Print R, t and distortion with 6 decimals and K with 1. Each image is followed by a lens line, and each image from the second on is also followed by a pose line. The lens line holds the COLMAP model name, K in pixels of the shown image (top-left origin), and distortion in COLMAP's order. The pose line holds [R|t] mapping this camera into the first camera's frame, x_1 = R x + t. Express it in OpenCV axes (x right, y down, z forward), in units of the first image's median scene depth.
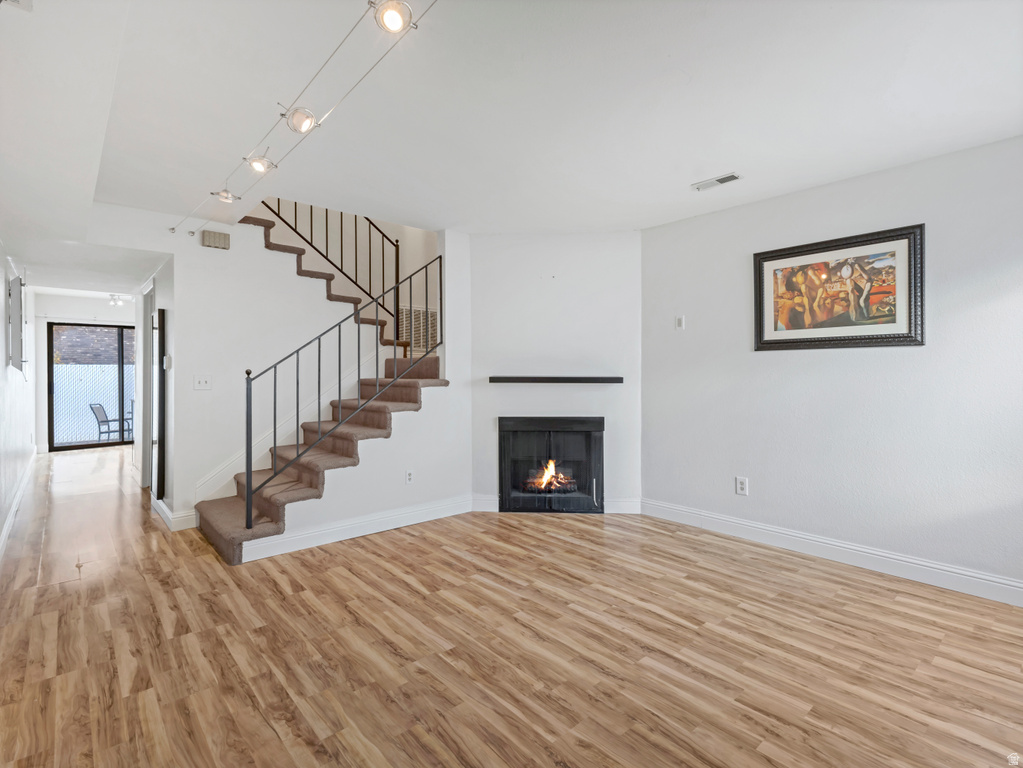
lens RADIAL K [[504.3, 0, 516.6], [0, 504.3, 376.2], [0, 0, 1]] dist [0.012813, -0.003142]
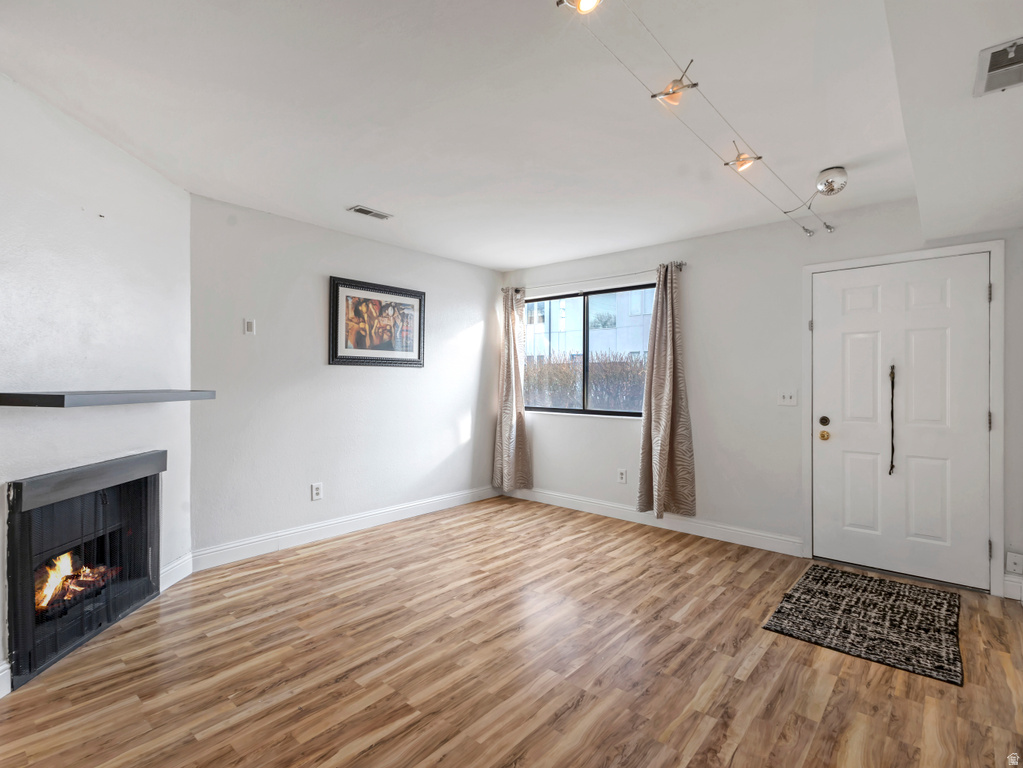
lens RADIAL K [[504.3, 0, 514.3], [0, 504.3, 382.7], [0, 0, 1]] dist [0.012813, -0.003142]
pose [[-0.131191, 0.000917, 0.991357, -0.760186], [0.006157, 0.999981, -0.000110, -0.008728], [-0.991338, 0.006090, -0.131194, 0.844933]]
